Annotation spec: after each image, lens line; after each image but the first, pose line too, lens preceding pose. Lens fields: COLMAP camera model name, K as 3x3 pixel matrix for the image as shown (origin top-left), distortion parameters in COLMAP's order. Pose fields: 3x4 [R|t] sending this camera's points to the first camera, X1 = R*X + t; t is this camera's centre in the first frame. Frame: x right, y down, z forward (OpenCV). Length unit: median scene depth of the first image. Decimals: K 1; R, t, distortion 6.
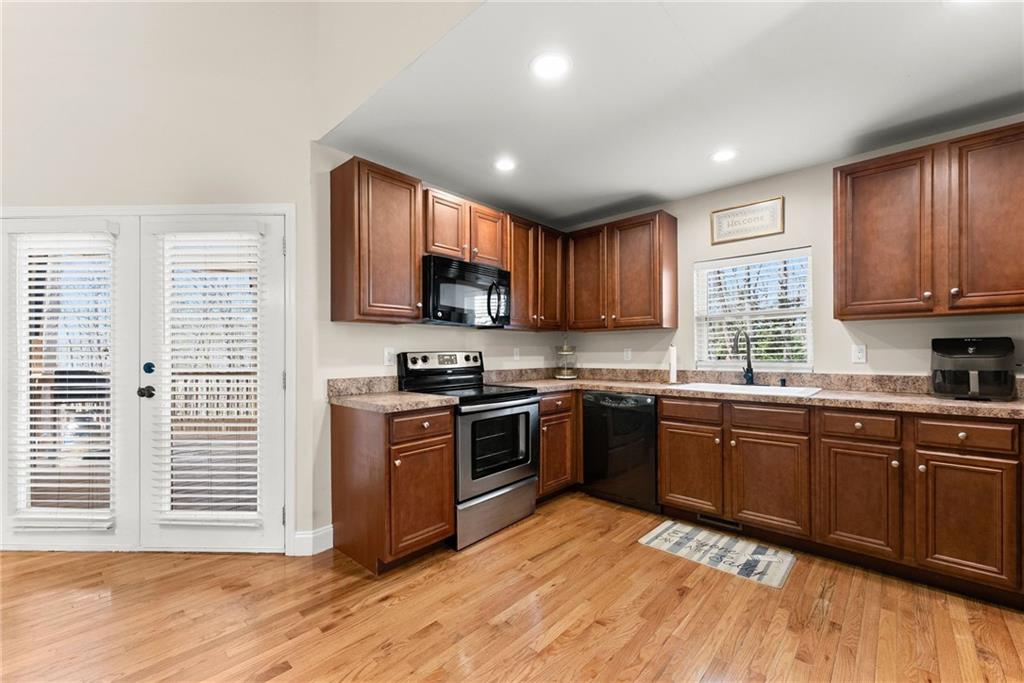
lens RADIAL K [[426.8, 0, 512.5], [0, 426.8, 350.6], [0, 0, 1]] dist [0.004764, 0.000303]
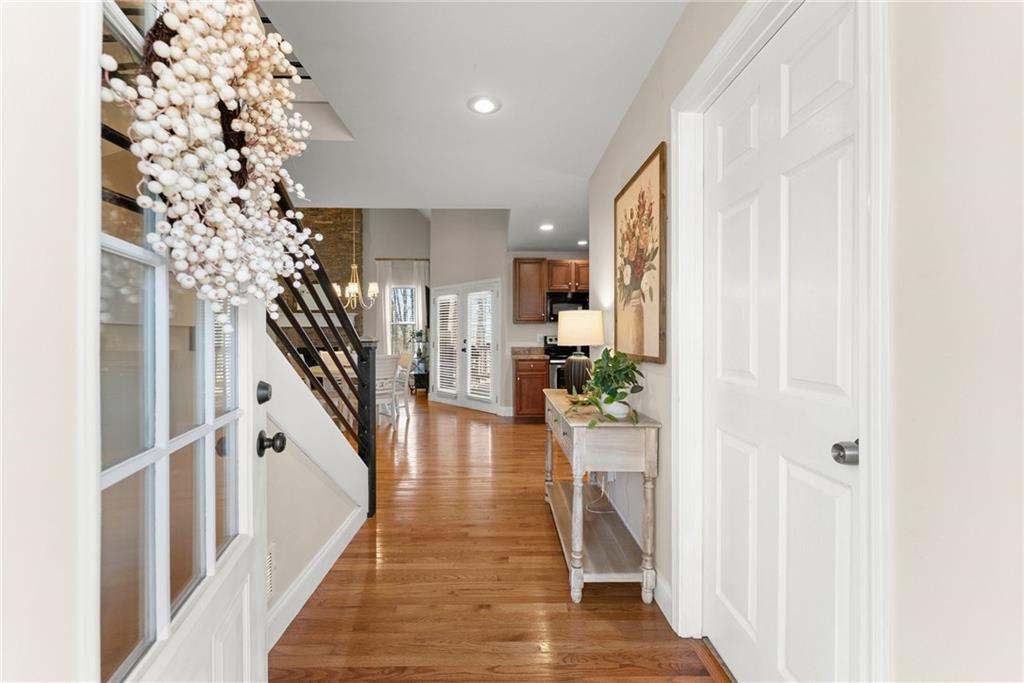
lens RADIAL K [[426.8, 0, 510.6], [0, 426.8, 336.3], [0, 0, 1]] dist [0.004764, 0.000303]
pose [[0.700033, 0.005478, -0.714090, 1.322117], [-0.000318, 0.999973, 0.007360, -0.012622], [0.714110, -0.004925, 0.700016, -0.722394]]
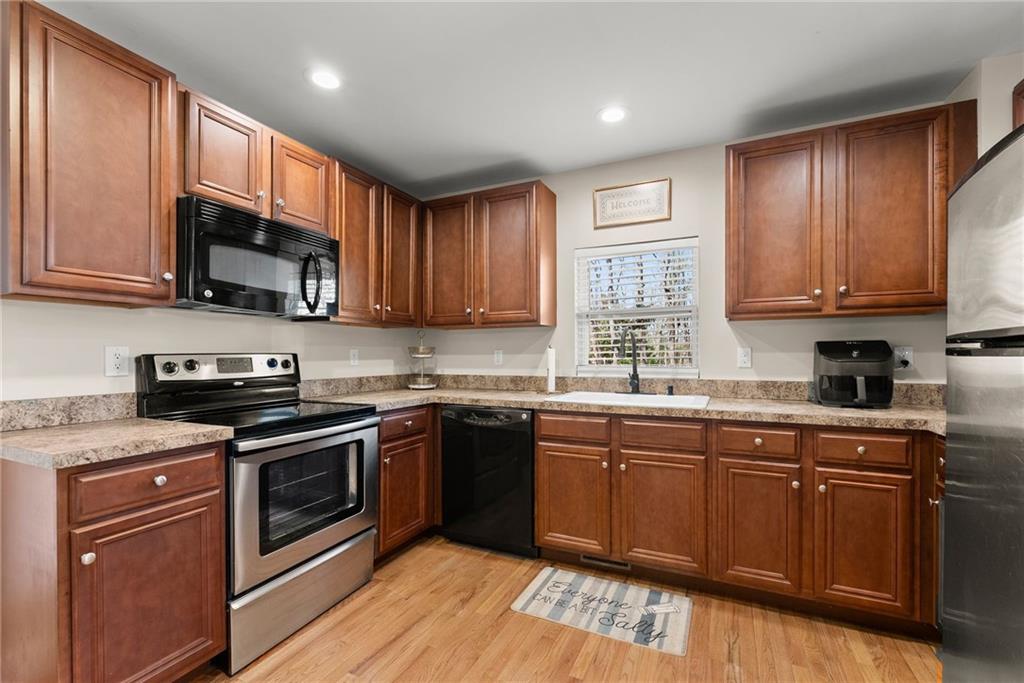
lens RADIAL K [[426.8, 0, 521.1], [0, 426.8, 351.5], [0, 0, 1]] dist [0.004764, 0.000303]
pose [[0.949797, 0.004994, 0.312826, 0.073596], [-0.003985, 0.999985, -0.003865, 0.000222], [-0.312840, 0.002424, 0.949803, 0.278724]]
